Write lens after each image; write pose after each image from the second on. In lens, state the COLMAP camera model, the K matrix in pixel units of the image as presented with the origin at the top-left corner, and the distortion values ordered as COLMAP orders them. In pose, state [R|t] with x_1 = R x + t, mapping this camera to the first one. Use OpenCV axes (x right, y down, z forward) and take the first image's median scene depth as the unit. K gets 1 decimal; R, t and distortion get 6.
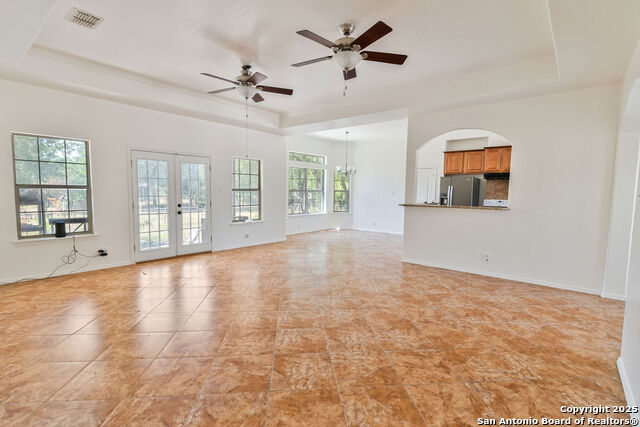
lens RADIAL K [[305.9, 0, 323.1], [0, 305.9, 212.9], [0, 0, 1]] dist [0.003062, 0.000297]
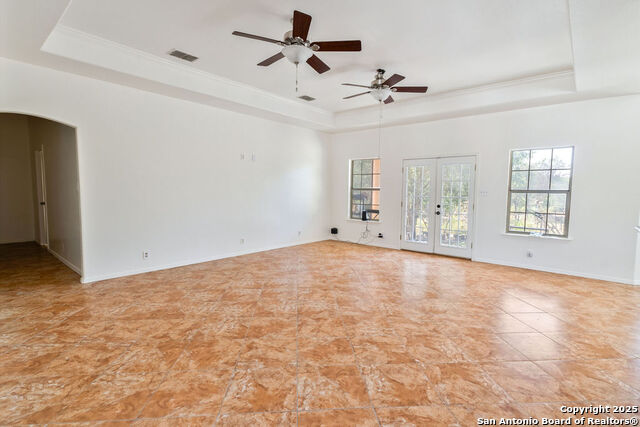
lens RADIAL K [[305.9, 0, 322.4], [0, 305.9, 215.1], [0, 0, 1]] dist [0.003062, 0.000297]
pose [[-0.007173, 0.069334, -0.997568, 1.102854], [-0.085055, 0.993936, 0.069694, -0.063279], [0.996350, 0.085348, -0.001232, 1.141367]]
